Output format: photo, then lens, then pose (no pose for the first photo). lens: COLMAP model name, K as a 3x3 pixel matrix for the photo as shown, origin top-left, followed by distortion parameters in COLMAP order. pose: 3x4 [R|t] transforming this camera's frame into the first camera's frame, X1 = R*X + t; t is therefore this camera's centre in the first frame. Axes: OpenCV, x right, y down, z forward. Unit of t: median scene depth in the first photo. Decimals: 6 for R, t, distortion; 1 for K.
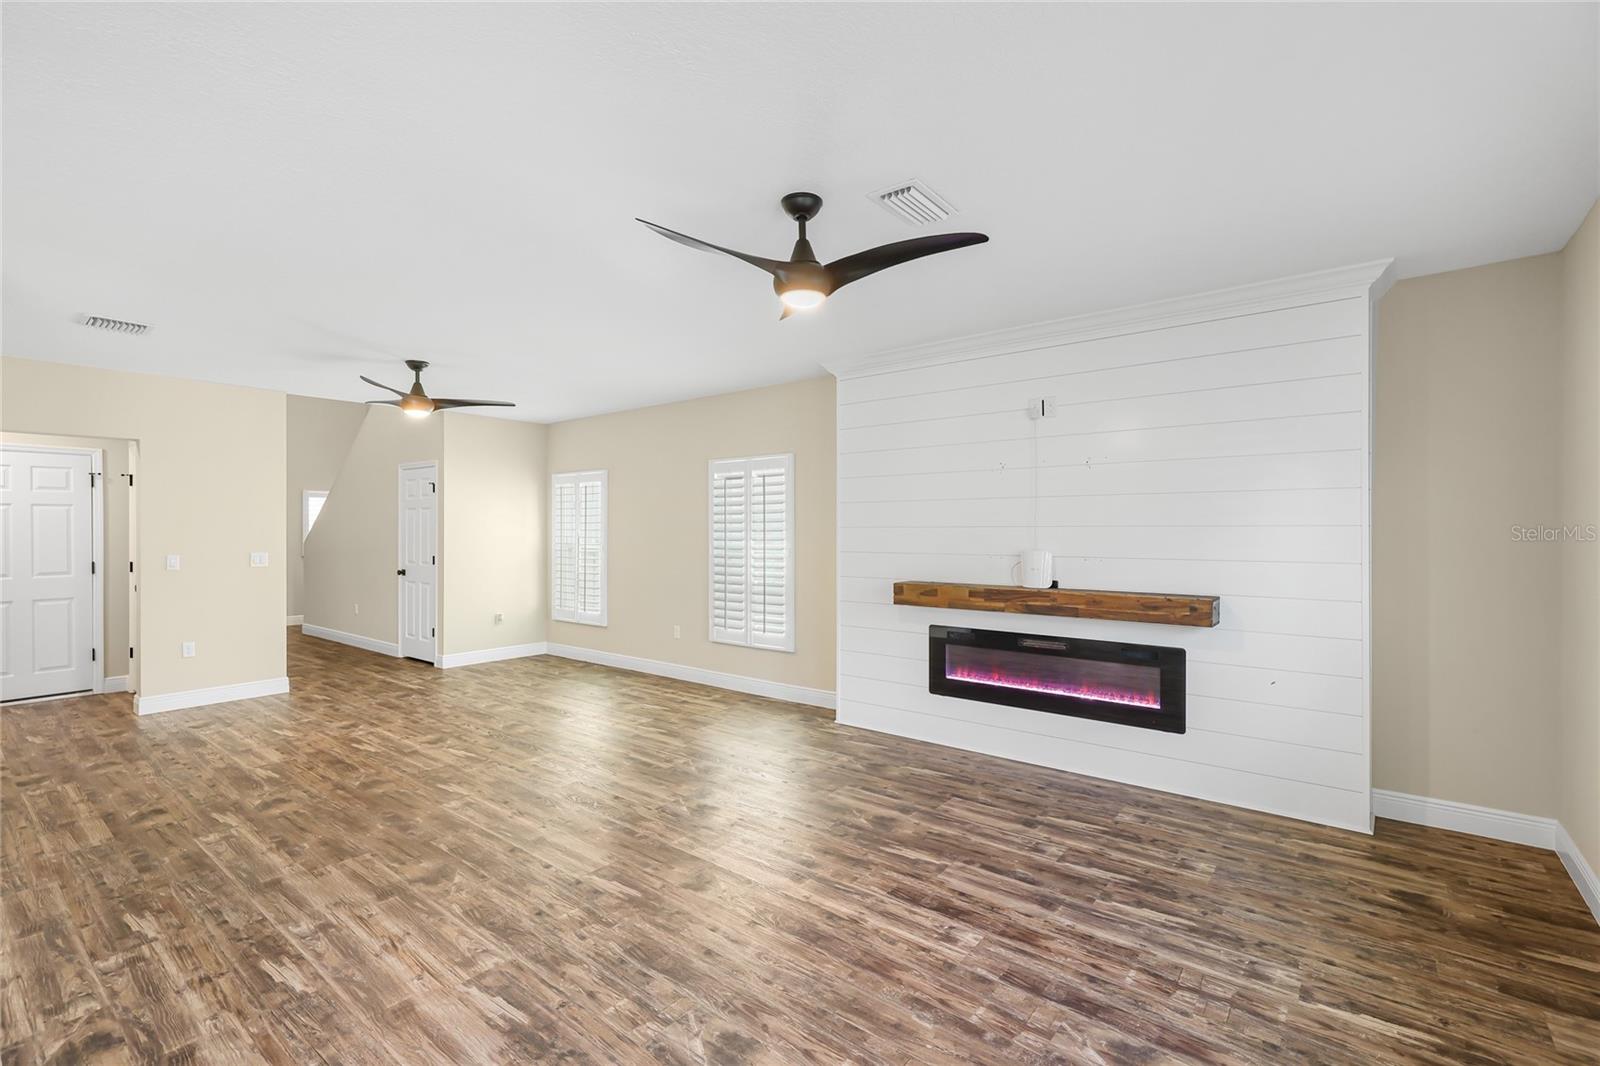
lens RADIAL K [[723.3, 0, 792.2], [0, 723.3, 527.8], [0, 0, 1]] dist [0.001022, -0.000364]
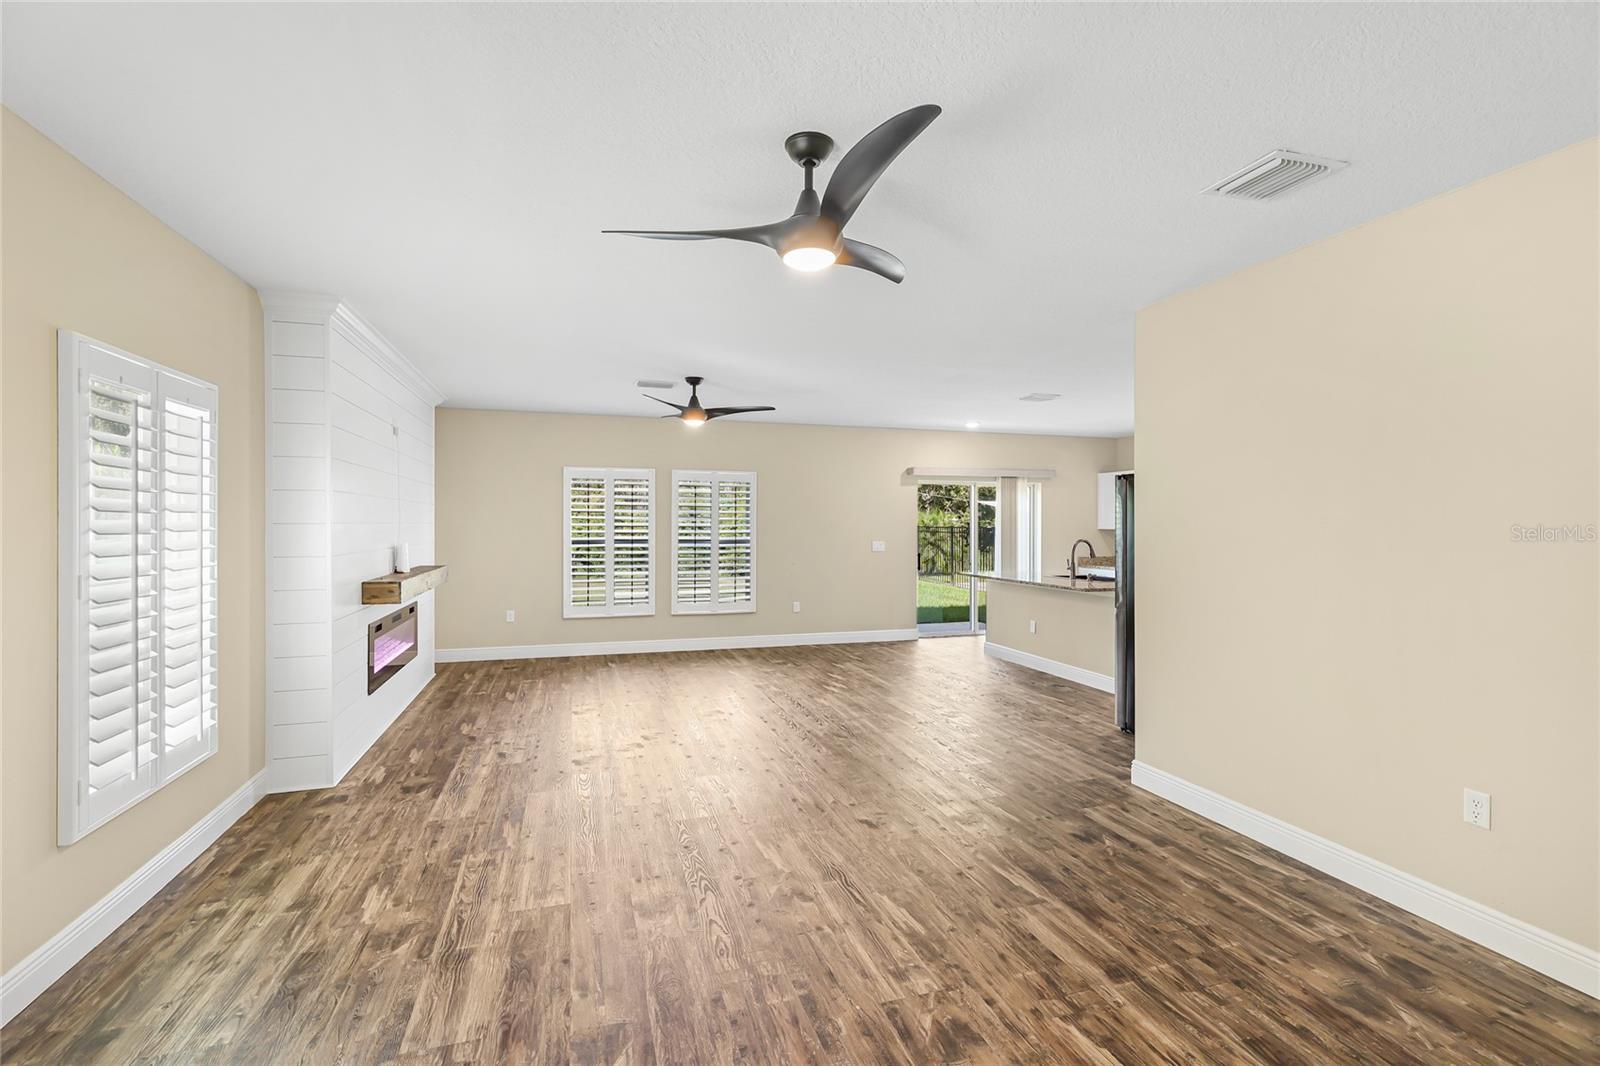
lens RADIAL K [[723.3, 0, 788.1], [0, 723.3, 534.6], [0, 0, 1]] dist [0.001022, -0.000364]
pose [[-0.827913, -0.009420, 0.560777, -1.042559], [-0.003160, 0.999921, 0.012131, -0.000265], [-0.560847, 0.008271, -0.827878, 1.898336]]
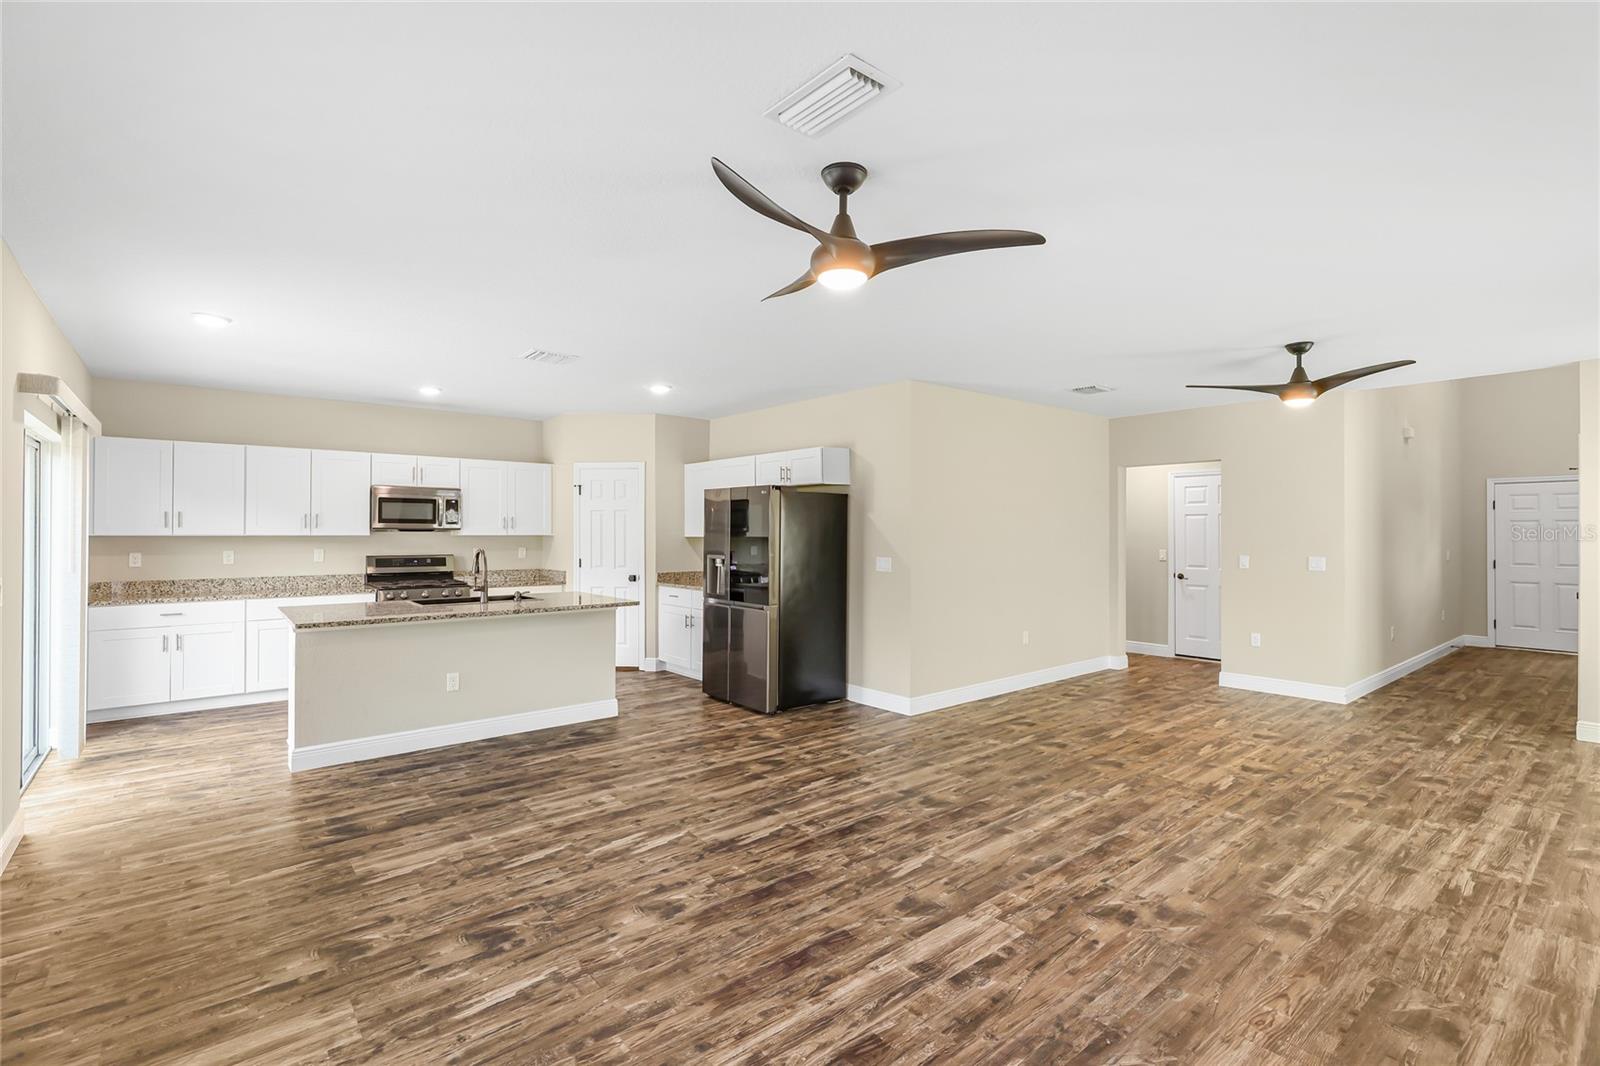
lens RADIAL K [[723.3, 0, 803.5], [0, 723.3, 530.4], [0, 0, 1]] dist [0.001022, -0.000364]
pose [[-0.192033, -0.000976, -0.981388, 0.648442], [-0.001519, 0.999999, -0.000697, -0.003895], [0.981387, 0.001357, -0.192034, 0.800568]]
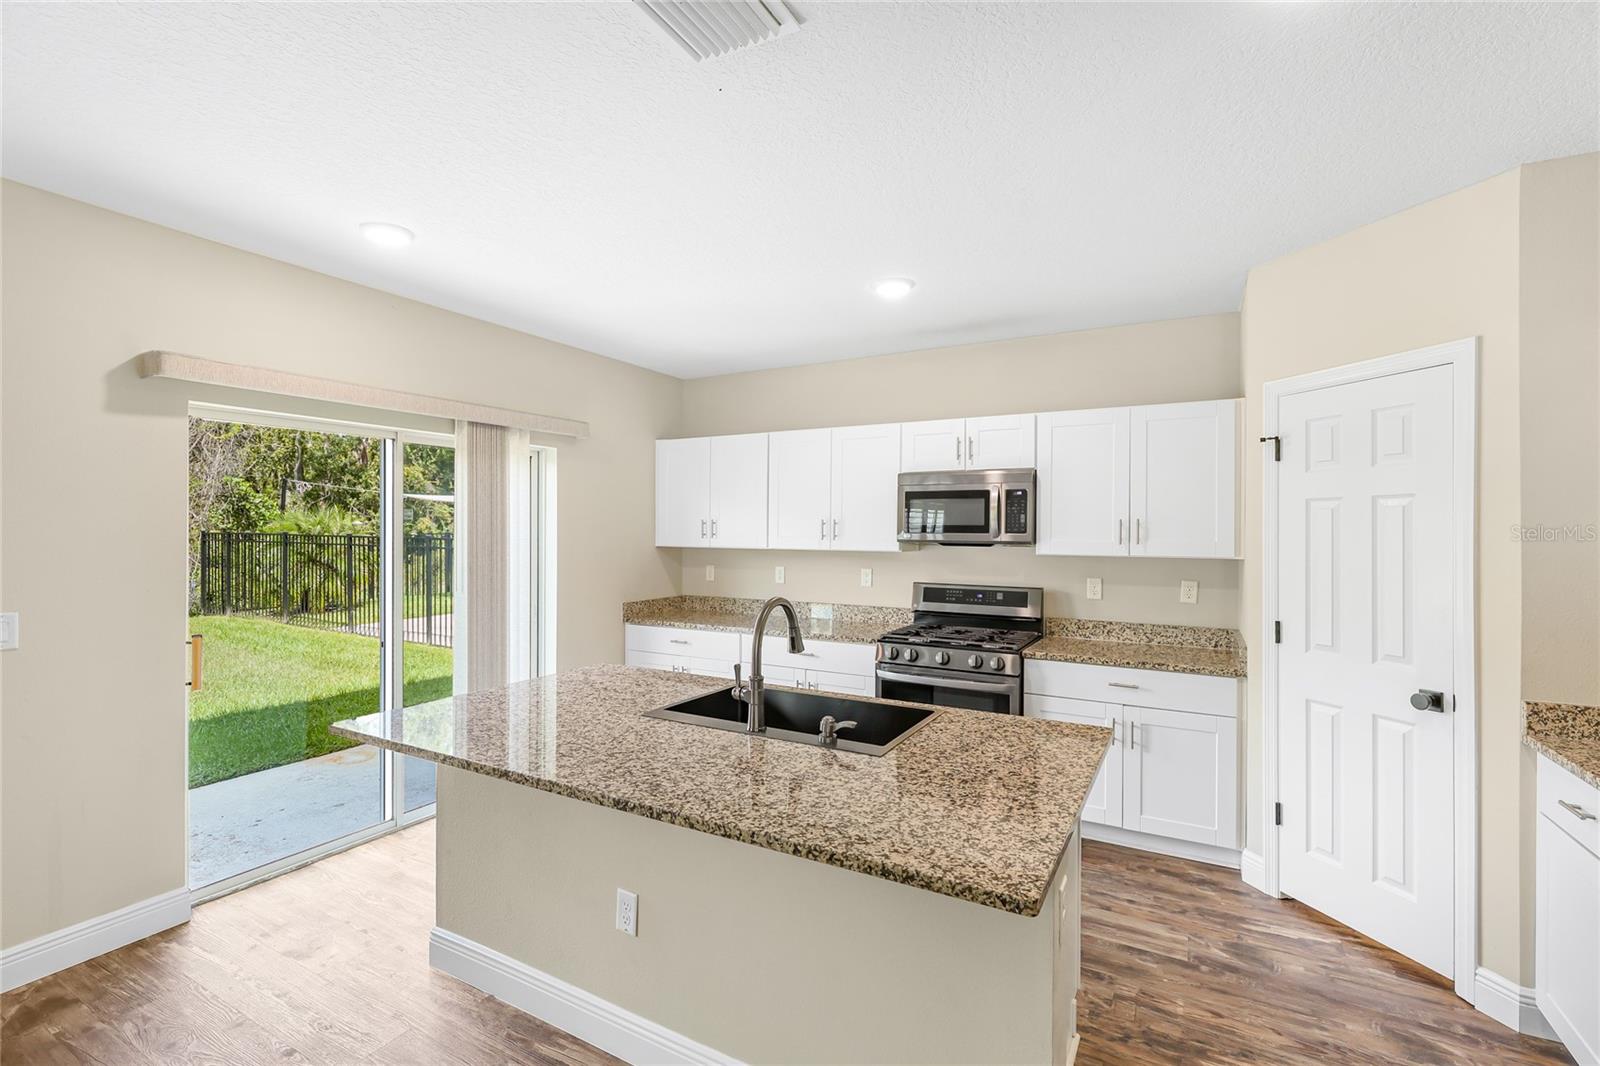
lens RADIAL K [[723.3, 0, 794.1], [0, 723.3, 531.5], [0, 0, 1]] dist [0.001022, -0.000364]
pose [[-0.986369, -0.002039, -0.164534, -0.540799], [-0.002451, 0.999994, 0.002303, -0.025128], [0.164528, 0.002675, -0.986369, 0.505754]]
